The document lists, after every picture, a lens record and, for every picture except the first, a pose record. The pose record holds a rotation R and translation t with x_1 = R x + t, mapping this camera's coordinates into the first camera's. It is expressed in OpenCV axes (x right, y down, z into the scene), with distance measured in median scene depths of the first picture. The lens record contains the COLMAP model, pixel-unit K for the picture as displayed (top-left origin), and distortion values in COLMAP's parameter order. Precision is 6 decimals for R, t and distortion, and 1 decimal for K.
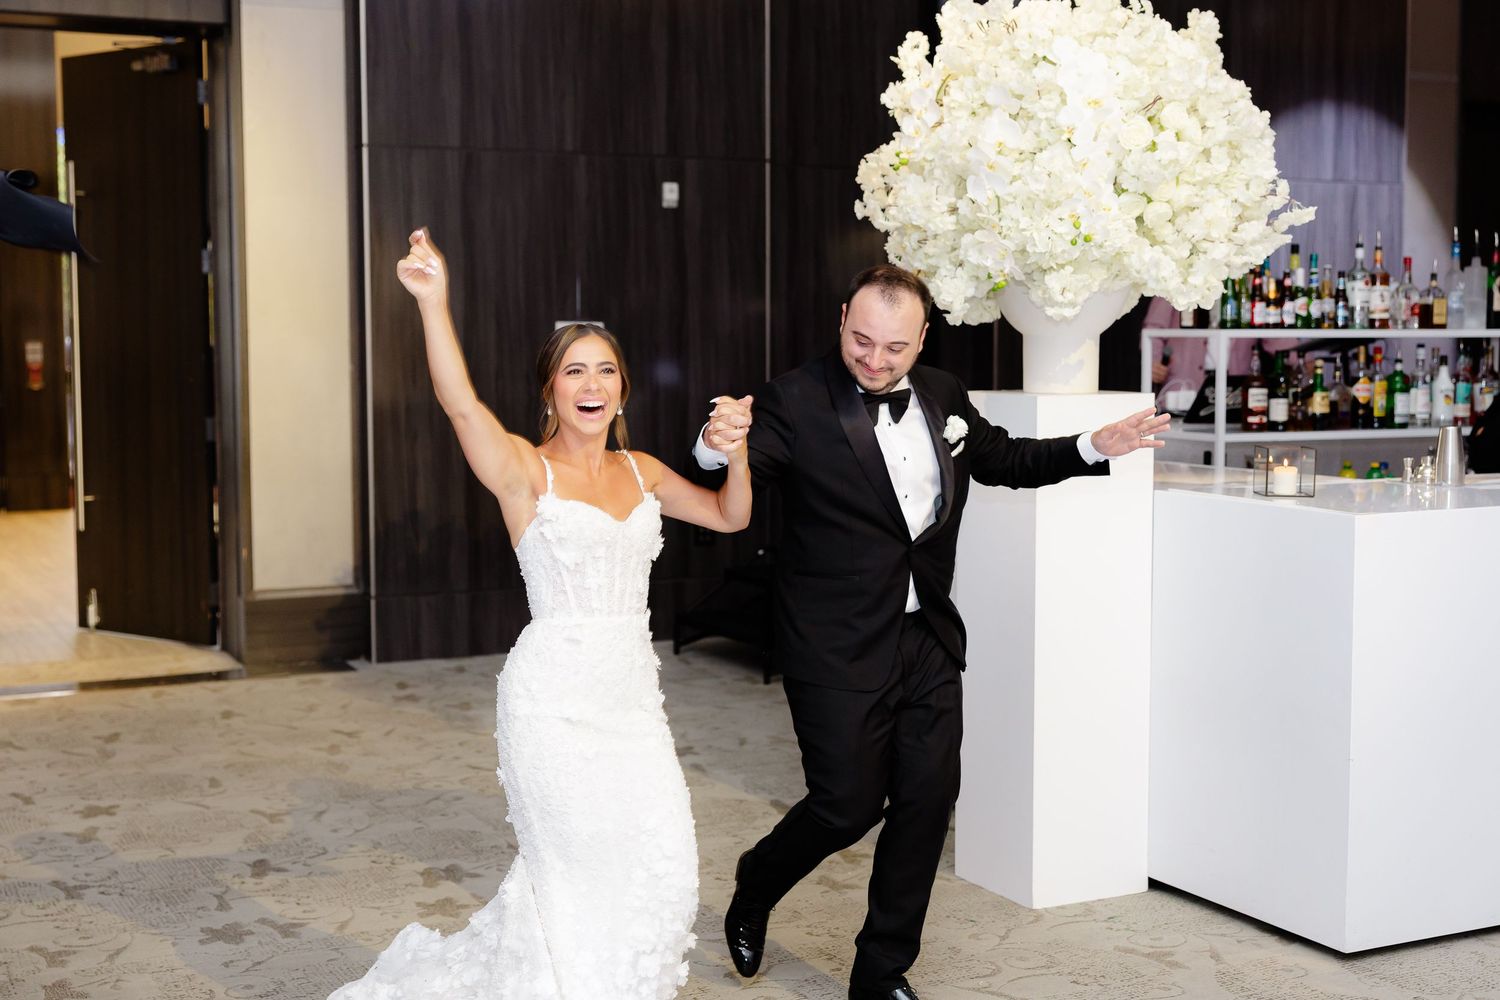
lens RADIAL K [[2064.0, 0, 750.0], [0, 2064.0, 500.0], [0, 0, 1]] dist [-0.000146, 0.001890]
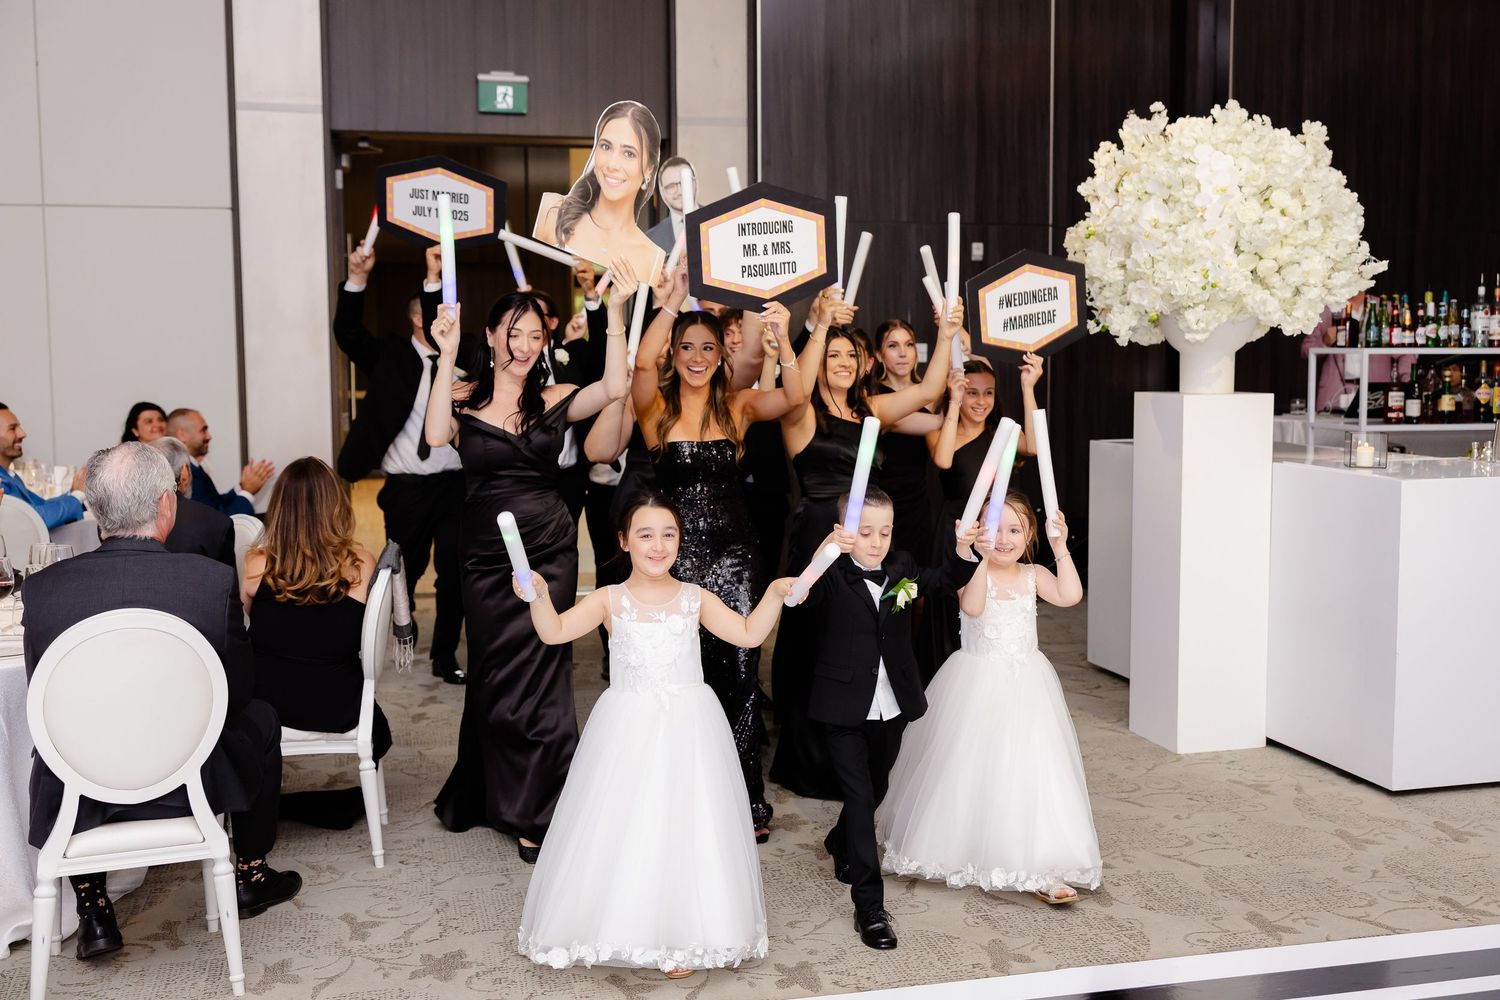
lens RADIAL K [[1572.2, 0, 750.0], [0, 1572.2, 500.0], [0, 0, 1]] dist [-0.009886, -0.008749]
pose [[0.977049, 0.017877, -0.212263, 0.078963], [-0.014936, 0.999769, 0.015450, 0.010158], [0.212490, -0.011925, 0.977090, -0.132230]]
